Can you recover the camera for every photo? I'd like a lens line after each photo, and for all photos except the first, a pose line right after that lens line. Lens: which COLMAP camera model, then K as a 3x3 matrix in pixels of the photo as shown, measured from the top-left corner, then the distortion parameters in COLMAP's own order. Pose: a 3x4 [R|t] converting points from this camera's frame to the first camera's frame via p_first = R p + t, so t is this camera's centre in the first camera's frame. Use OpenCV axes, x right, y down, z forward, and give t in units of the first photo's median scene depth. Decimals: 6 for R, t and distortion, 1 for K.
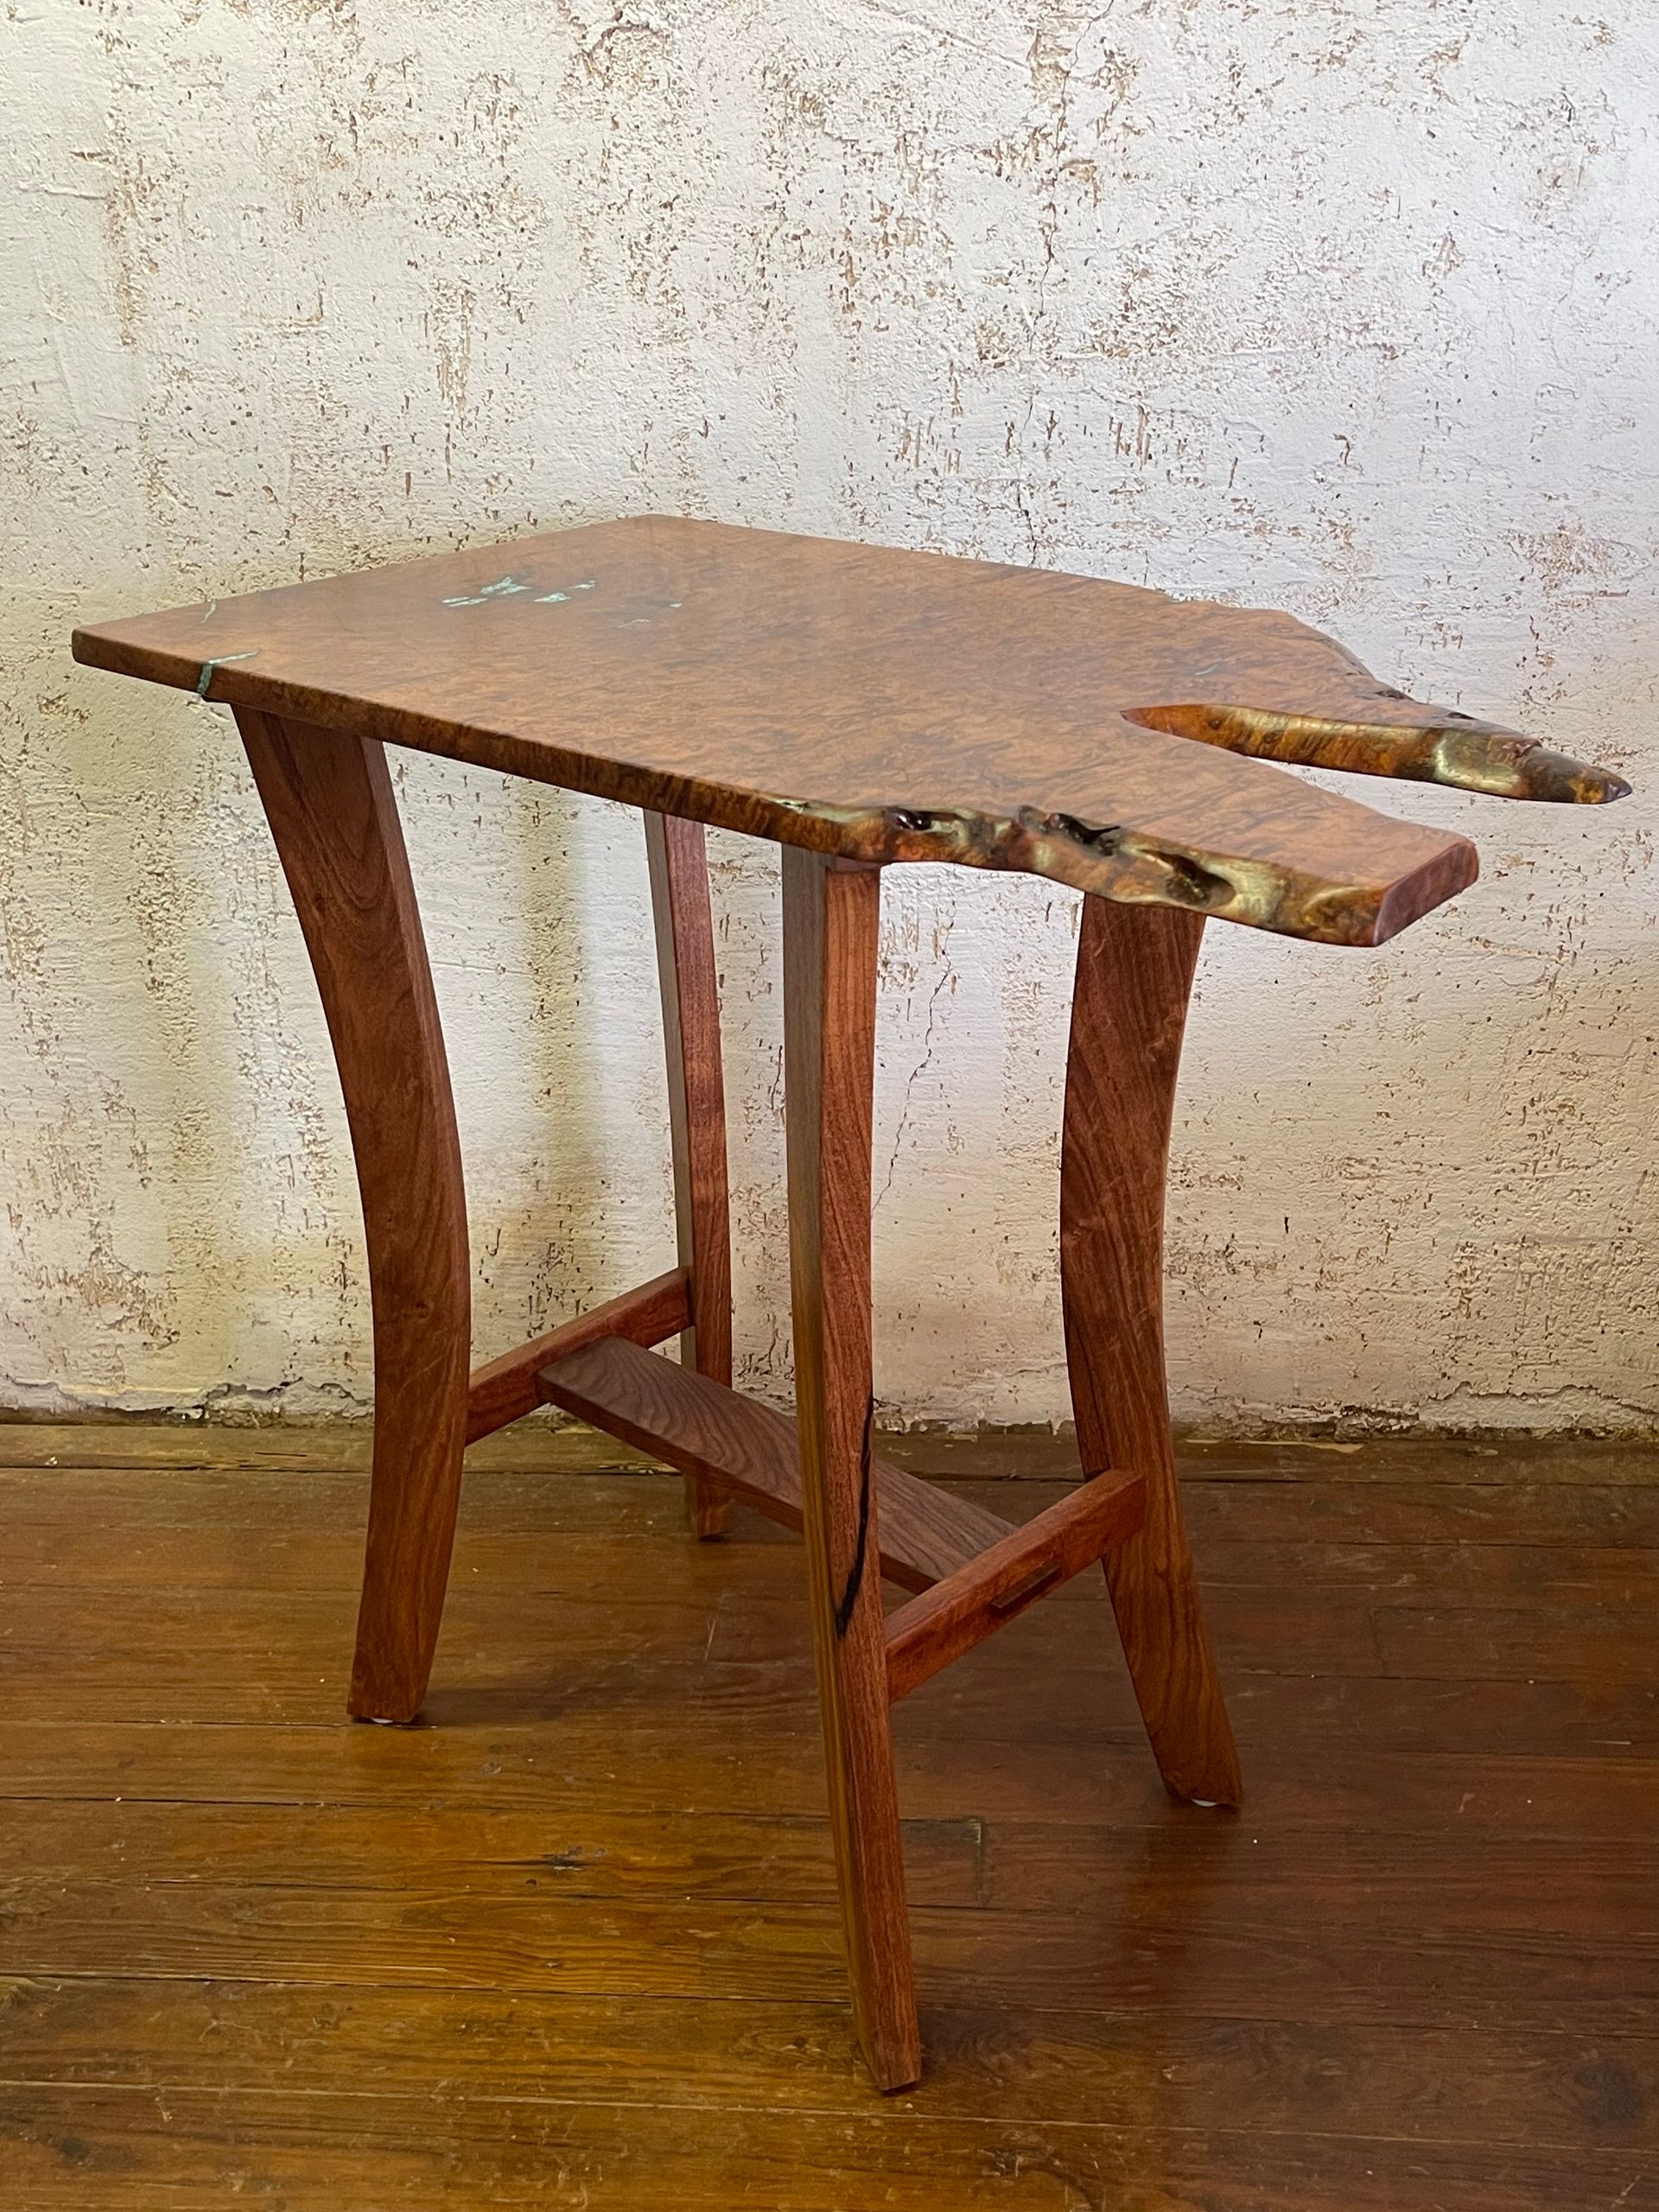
lens RADIAL K [[2460.5, 0, 824.9], [0, 2460.5, 1112.0], [0, 0, 1]] dist [0.111739, -0.311187]
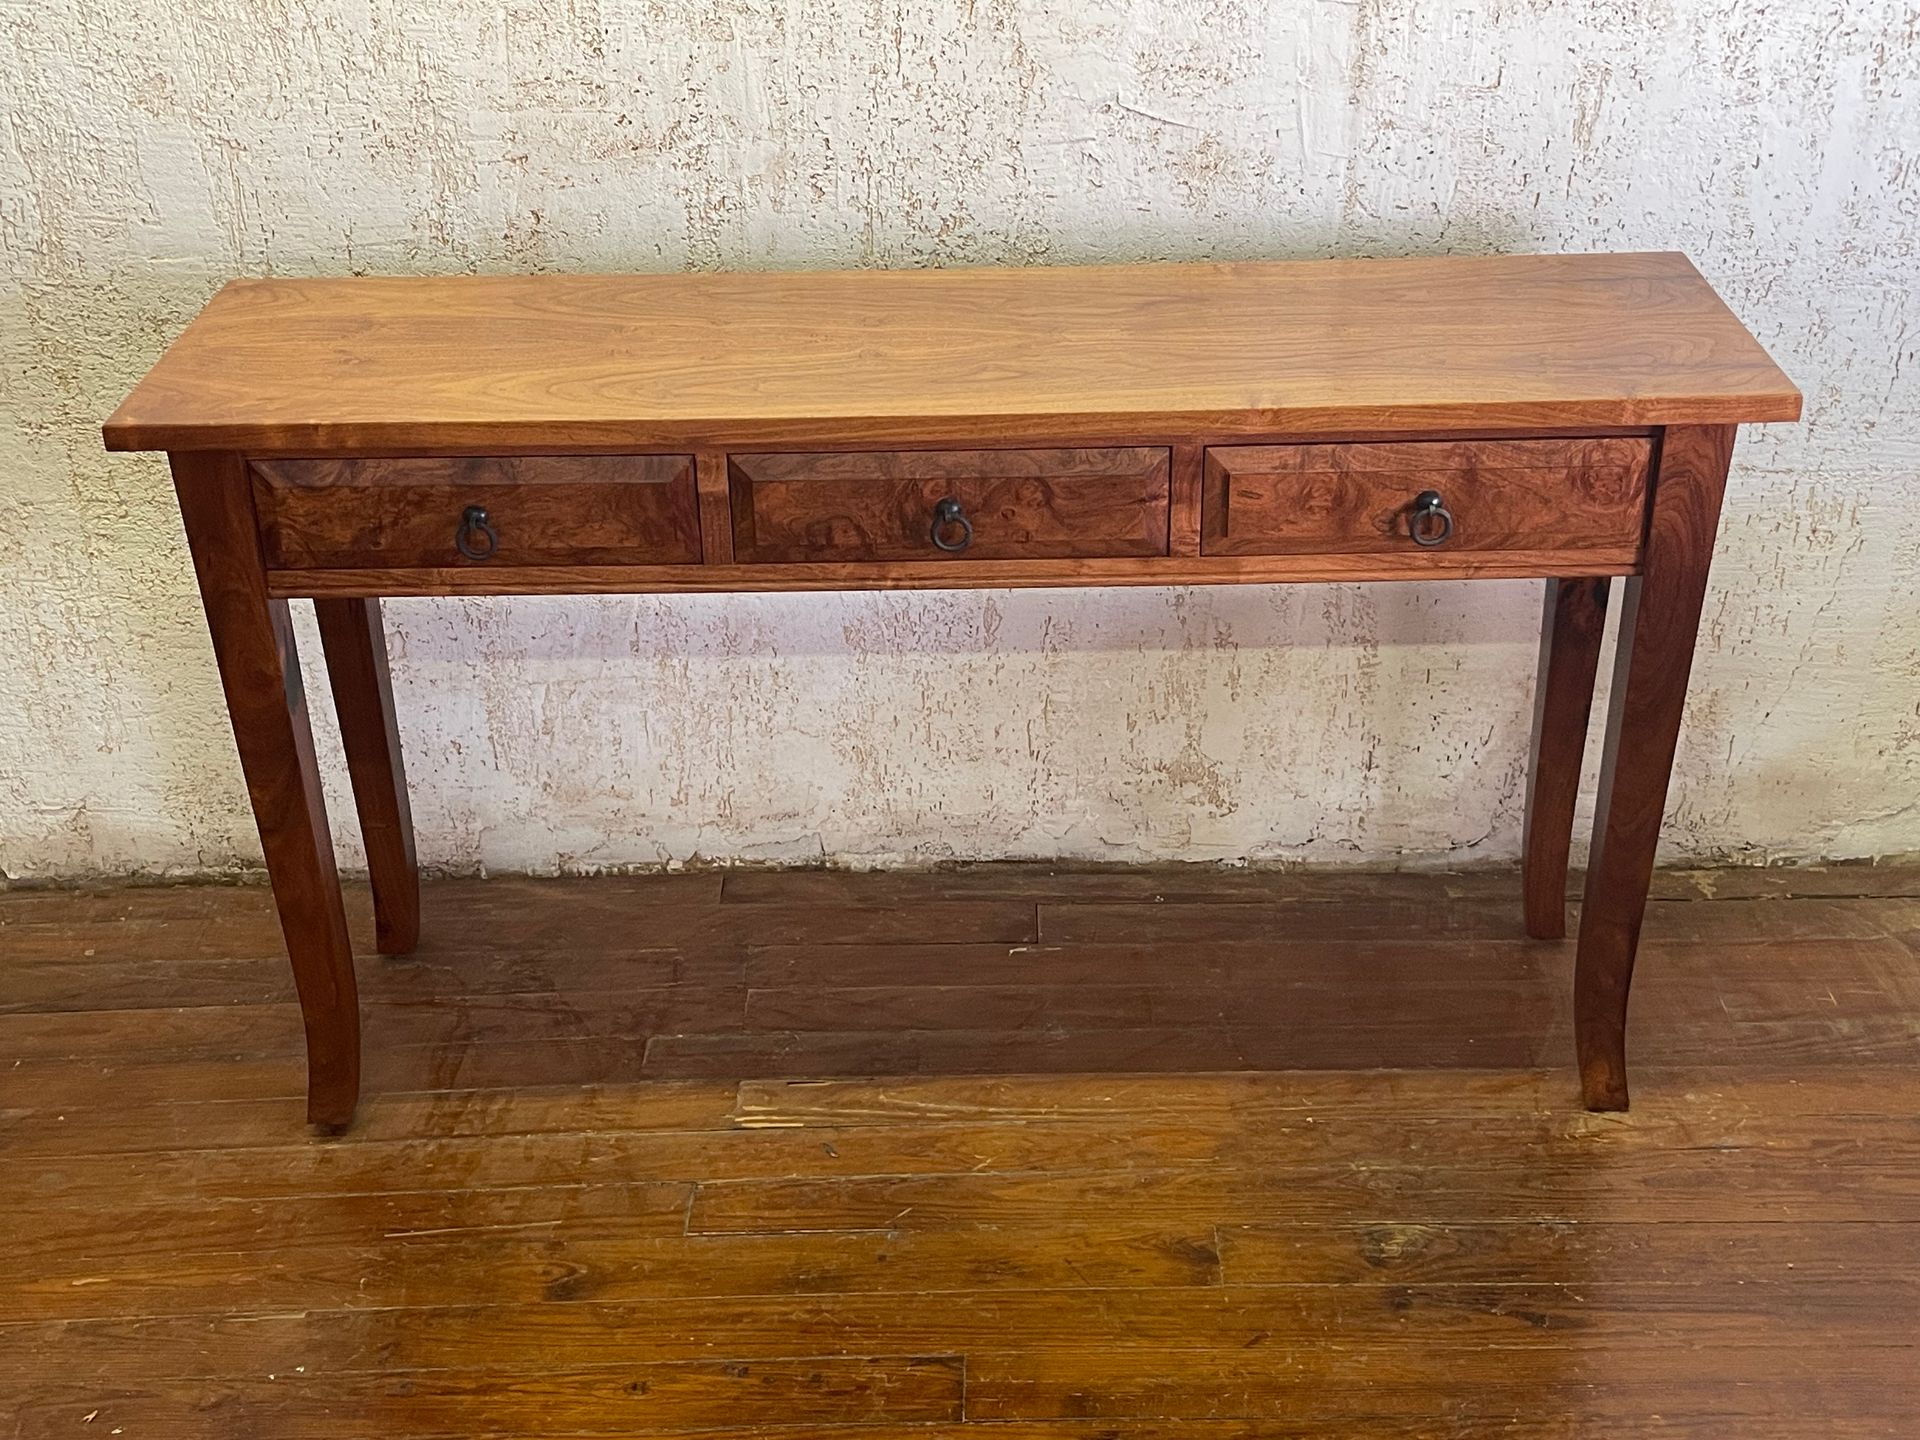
lens RADIAL K [[2379.2, 0, 952.4], [0, 2379.2, 727.2], [0, 0, 1]] dist [0.123569, -0.374843]
pose [[0.996791, -0.019313, 0.077688, -0.626503], [0.014973, 0.998315, 0.056069, -0.036281], [-0.078640, -0.054726, 0.995400, -0.359014]]
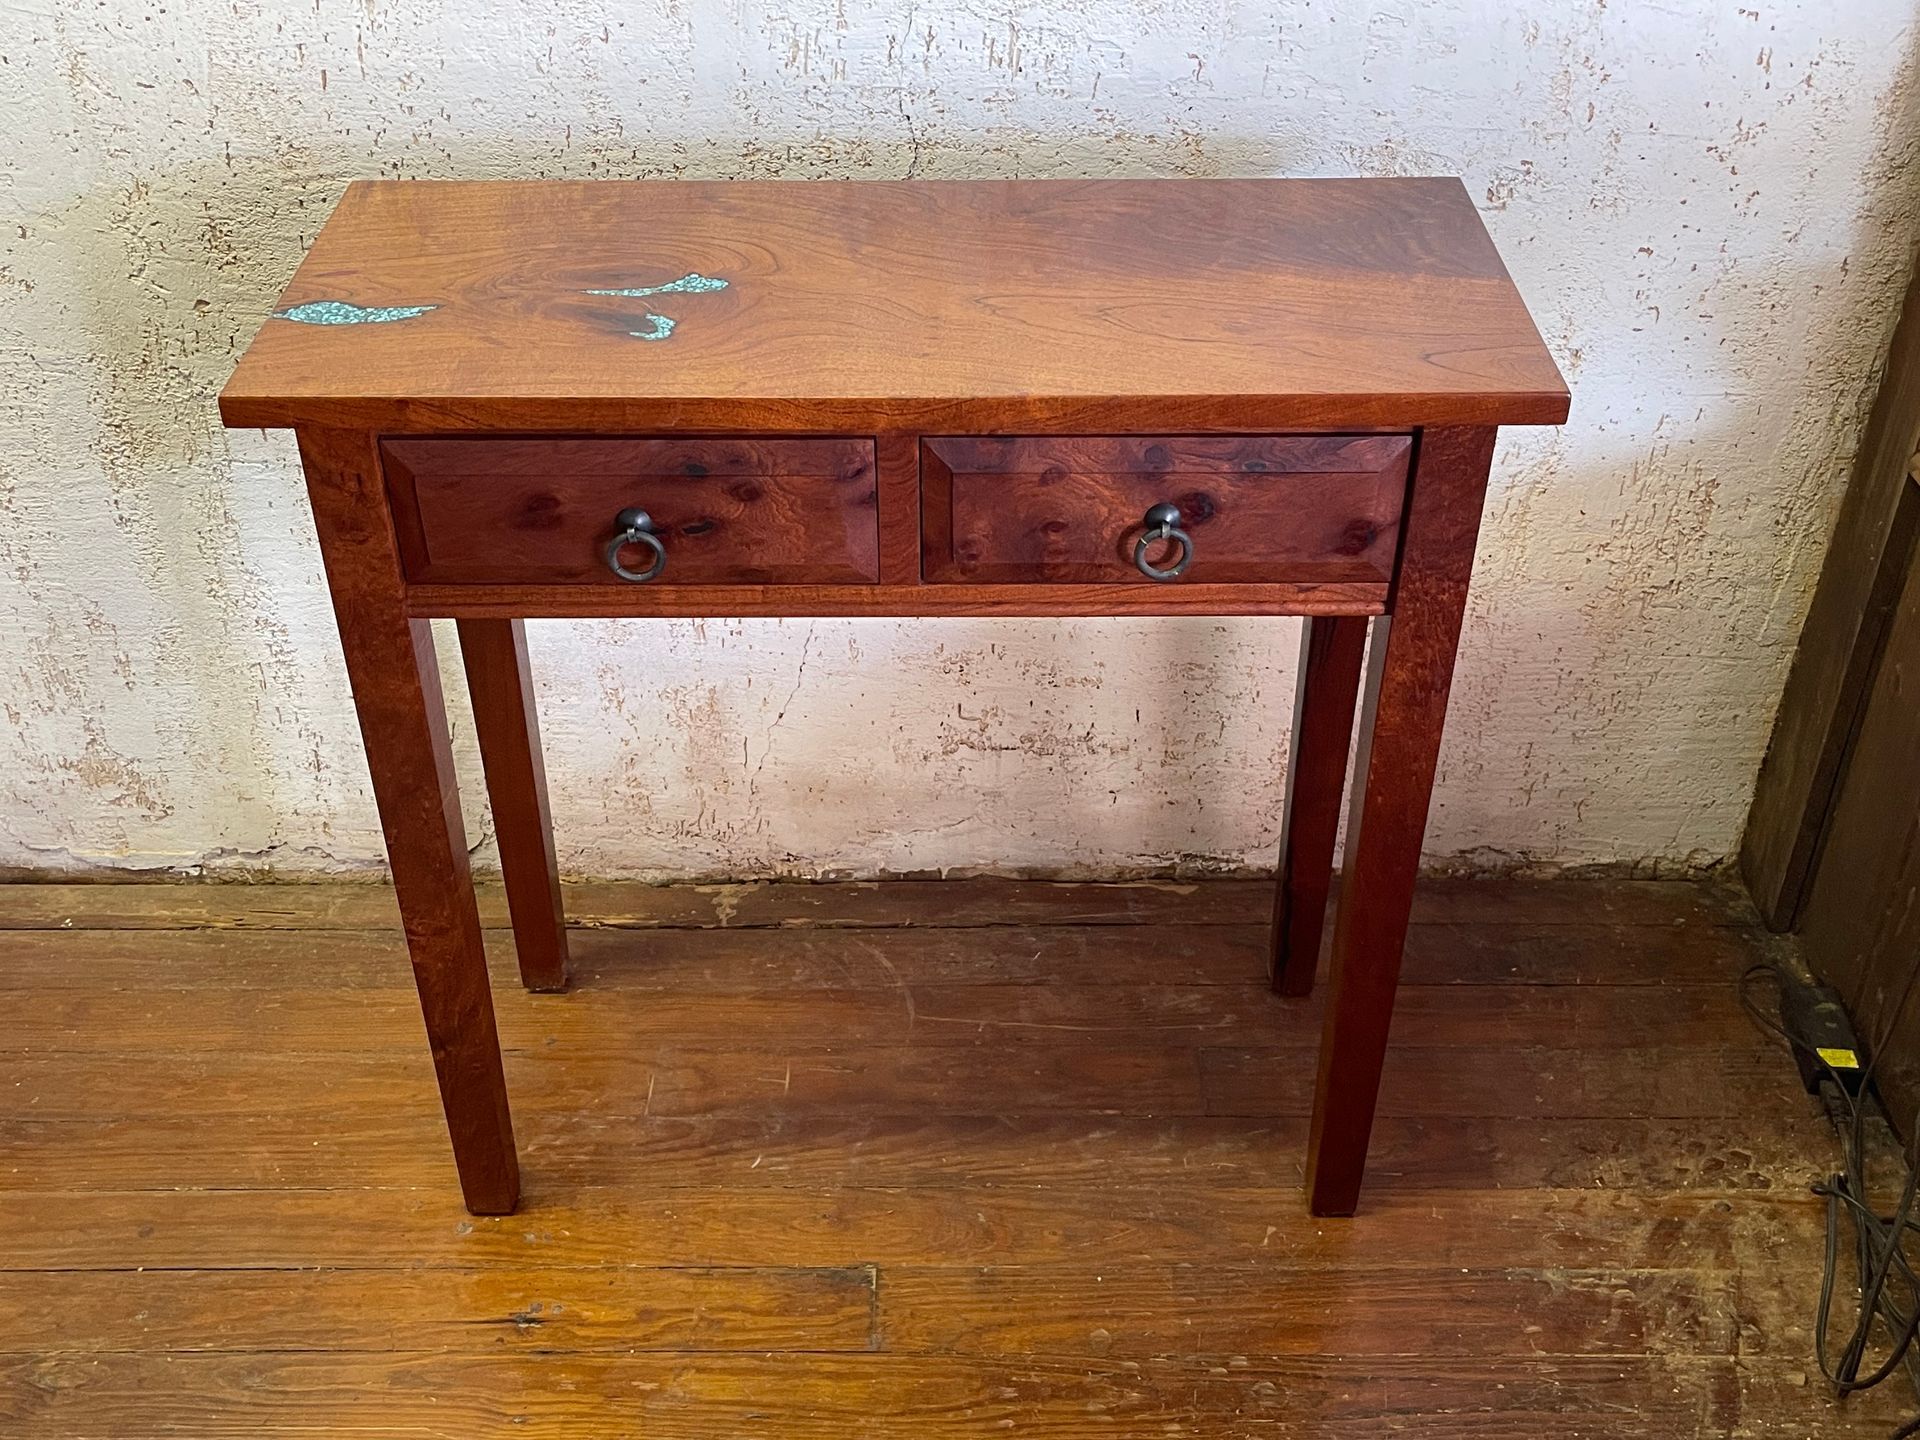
lens RADIAL K [[2053.9, 0, 950.9], [0, 2053.9, 732.5], [0, 0, 1]] dist [0.068386, -0.113692]
pose [[0.996371, -0.020239, 0.082675, 0.019982], [0.003302, 0.979780, 0.200050, -0.160300], [-0.085052, -0.199051, 0.976291, 0.060992]]
